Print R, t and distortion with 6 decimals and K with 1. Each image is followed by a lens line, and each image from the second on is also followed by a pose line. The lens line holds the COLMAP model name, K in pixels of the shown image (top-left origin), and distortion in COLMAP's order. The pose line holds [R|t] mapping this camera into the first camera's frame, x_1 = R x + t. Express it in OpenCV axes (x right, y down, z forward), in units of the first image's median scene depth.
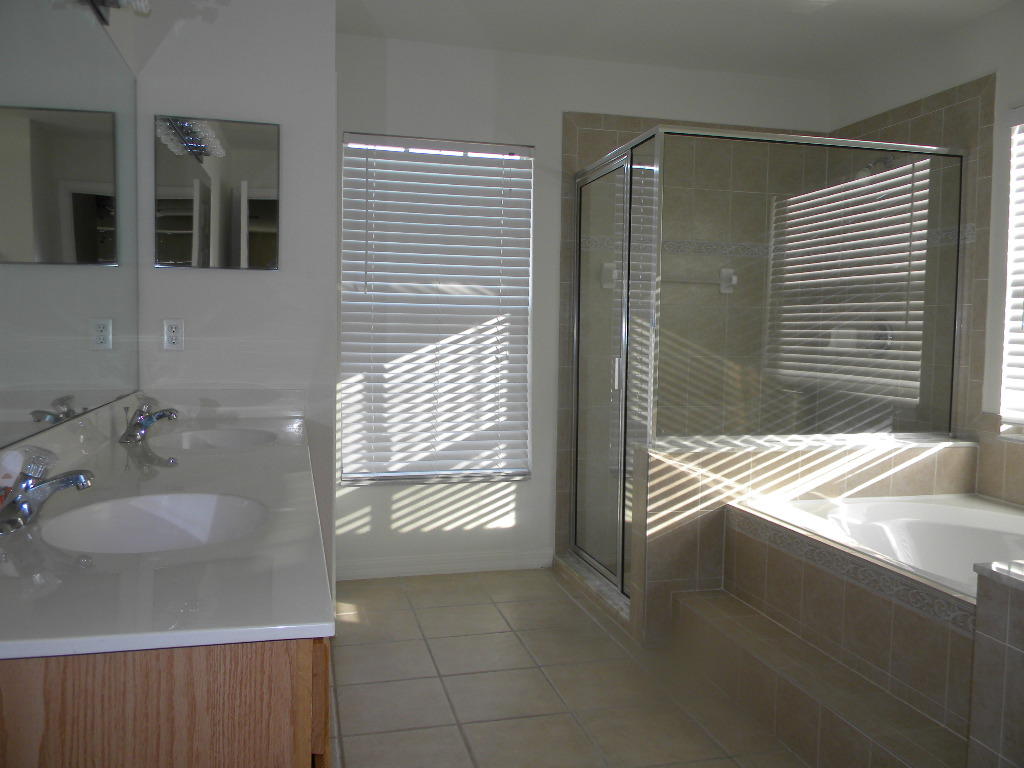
lens RADIAL K [[852.9, 0, 509.0], [0, 852.9, 371.1], [0, 0, 1]] dist [0.022266, -0.014932]
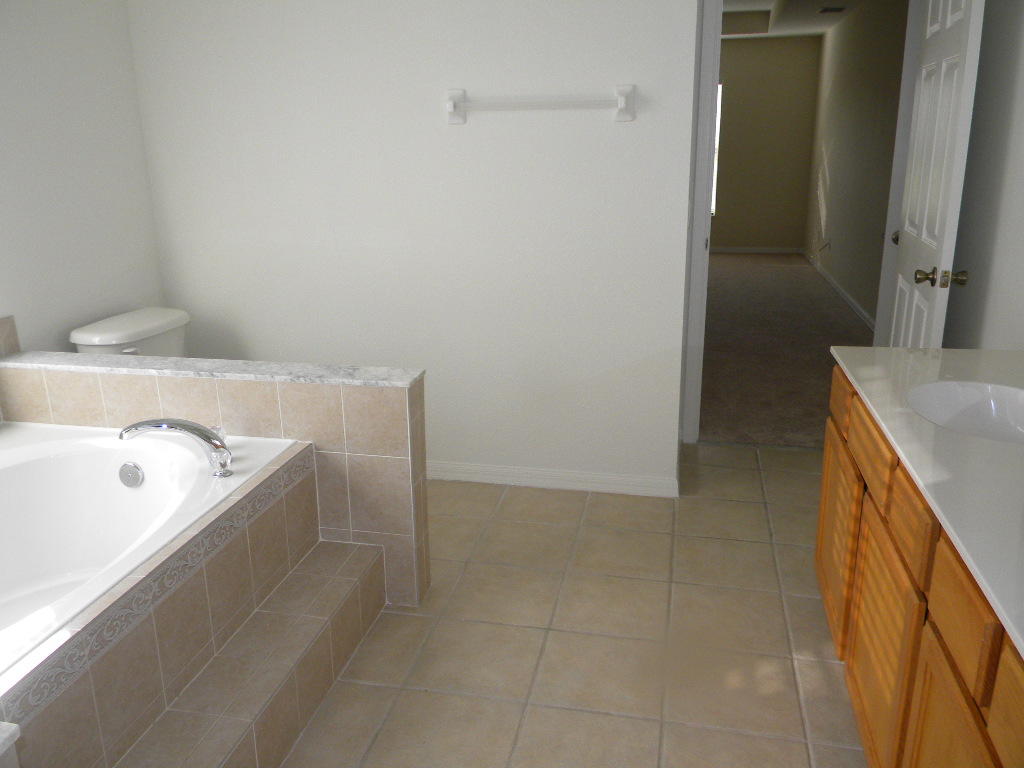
lens RADIAL K [[852.9, 0, 509.0], [0, 852.9, 371.1], [0, 0, 1]] dist [0.022266, -0.014932]
pose [[-0.856793, 0.164147, 0.488837, -0.424744], [0.316025, 0.916240, 0.246238, -0.091253], [-0.407473, 0.365460, -0.836902, 1.595503]]
